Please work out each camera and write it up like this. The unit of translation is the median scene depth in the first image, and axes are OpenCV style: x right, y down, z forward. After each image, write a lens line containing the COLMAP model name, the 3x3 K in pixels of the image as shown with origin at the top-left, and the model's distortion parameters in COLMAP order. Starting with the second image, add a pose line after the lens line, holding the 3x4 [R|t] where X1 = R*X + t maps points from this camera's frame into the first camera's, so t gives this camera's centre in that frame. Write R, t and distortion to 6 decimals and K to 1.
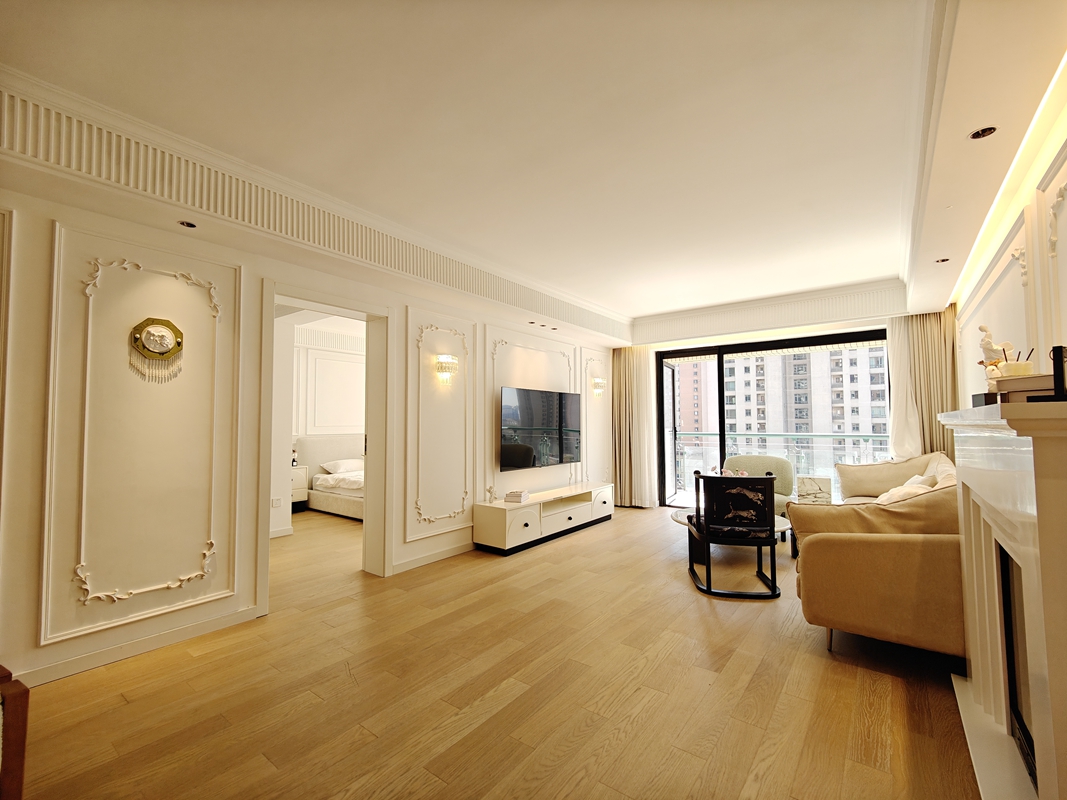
lens RADIAL K [[464.2, 0, 533.5], [0, 464.2, 400.0], [0, 0, 1]] dist [0.015864, -0.011710]
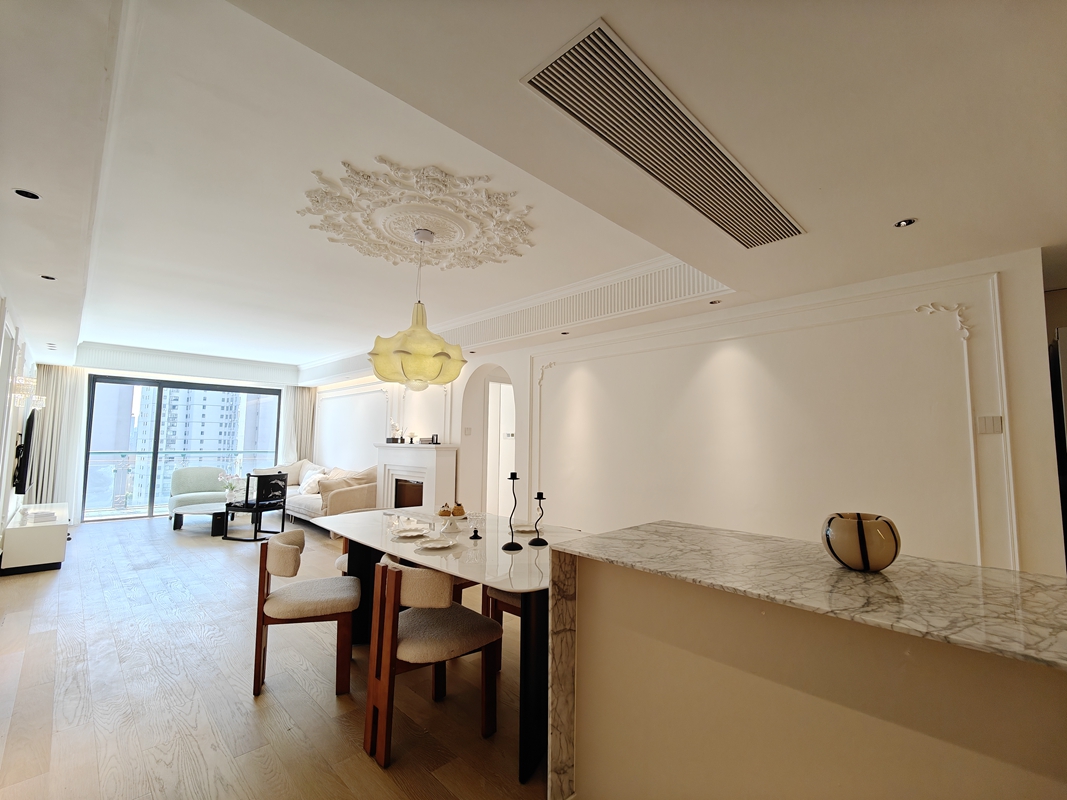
lens RADIAL K [[464.2, 0, 533.5], [0, 464.2, 400.0], [0, 0, 1]] dist [0.015864, -0.011710]
pose [[0.130009, 0.094298, 0.987018, -0.890812], [-0.060438, 0.994370, -0.087040, -0.021621], [-0.989669, -0.048337, 0.134976, -0.186155]]
